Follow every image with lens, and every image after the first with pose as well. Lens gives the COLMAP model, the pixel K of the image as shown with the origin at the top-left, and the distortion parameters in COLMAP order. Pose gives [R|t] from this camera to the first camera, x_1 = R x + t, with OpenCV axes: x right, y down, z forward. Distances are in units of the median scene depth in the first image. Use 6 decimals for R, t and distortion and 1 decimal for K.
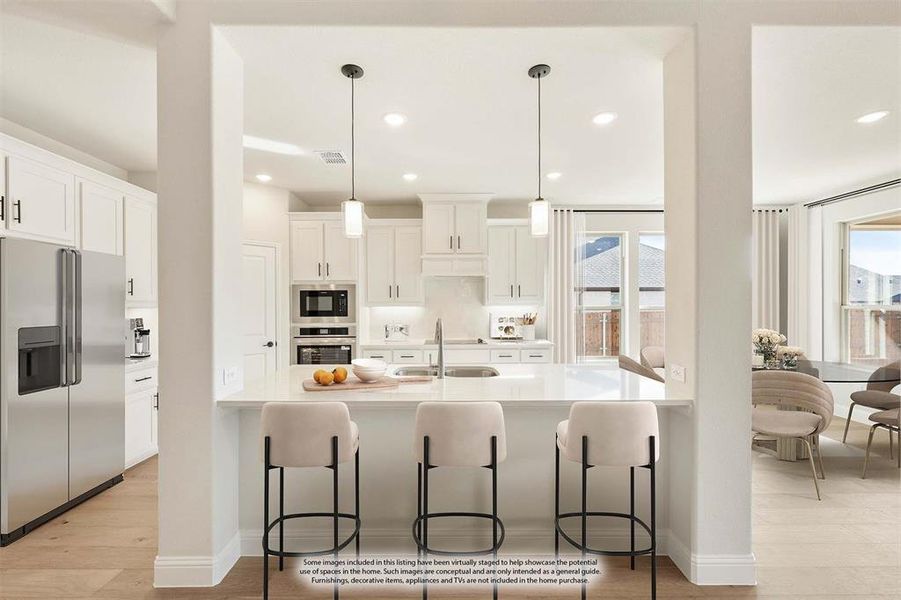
lens RADIAL K [[389.6, 0, 454.3], [0, 389.6, 304.6], [0, 0, 1]] dist [0.001339, 0.000141]
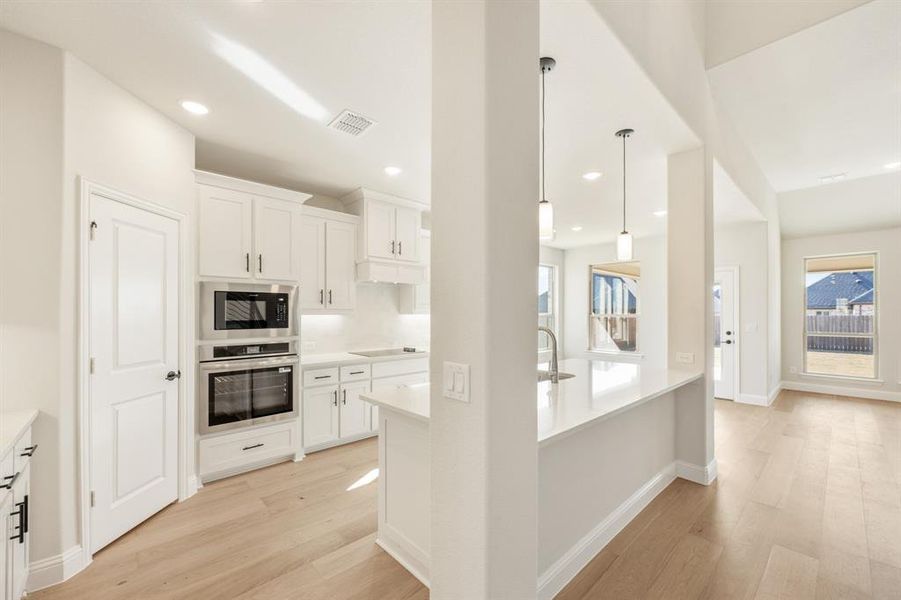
lens RADIAL K [[367.1, 0, 441.3], [0, 367.1, 311.5], [0, 0, 1]] dist [0.009498, -0.000046]
pose [[0.733625, 0.007830, 0.679509, -0.537835], [-0.003349, 0.999963, -0.007906, 0.003205], [-0.679546, 0.003524, 0.733625, 0.273450]]
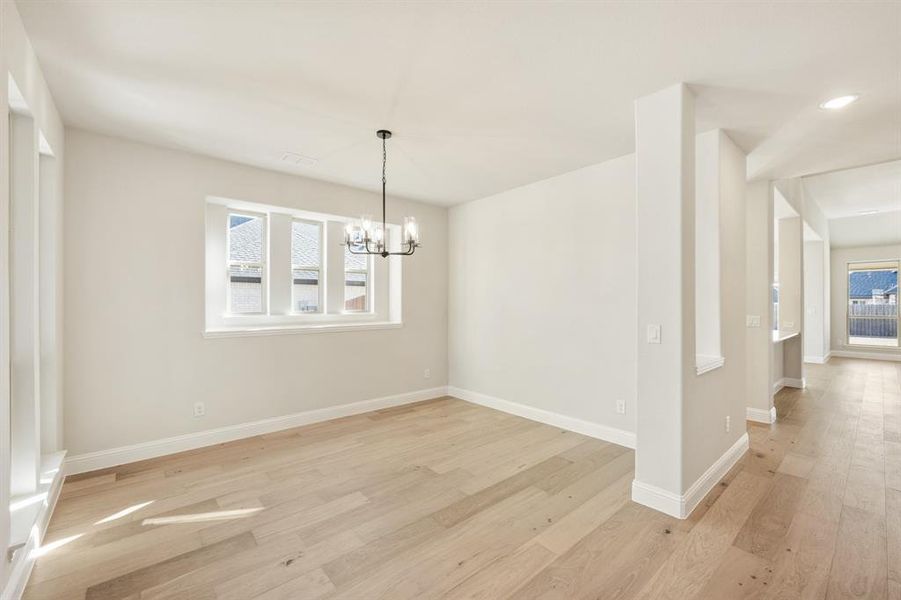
lens RADIAL K [[367.1, 0, 449.8], [0, 367.1, 300.3], [0, 0, 1]] dist [0.009498, -0.000046]
pose [[0.756015, 0.008736, 0.654496, -1.590464], [-0.005138, 0.999959, -0.007412, 0.011239], [-0.654534, 0.002241, 0.756029, 0.259344]]
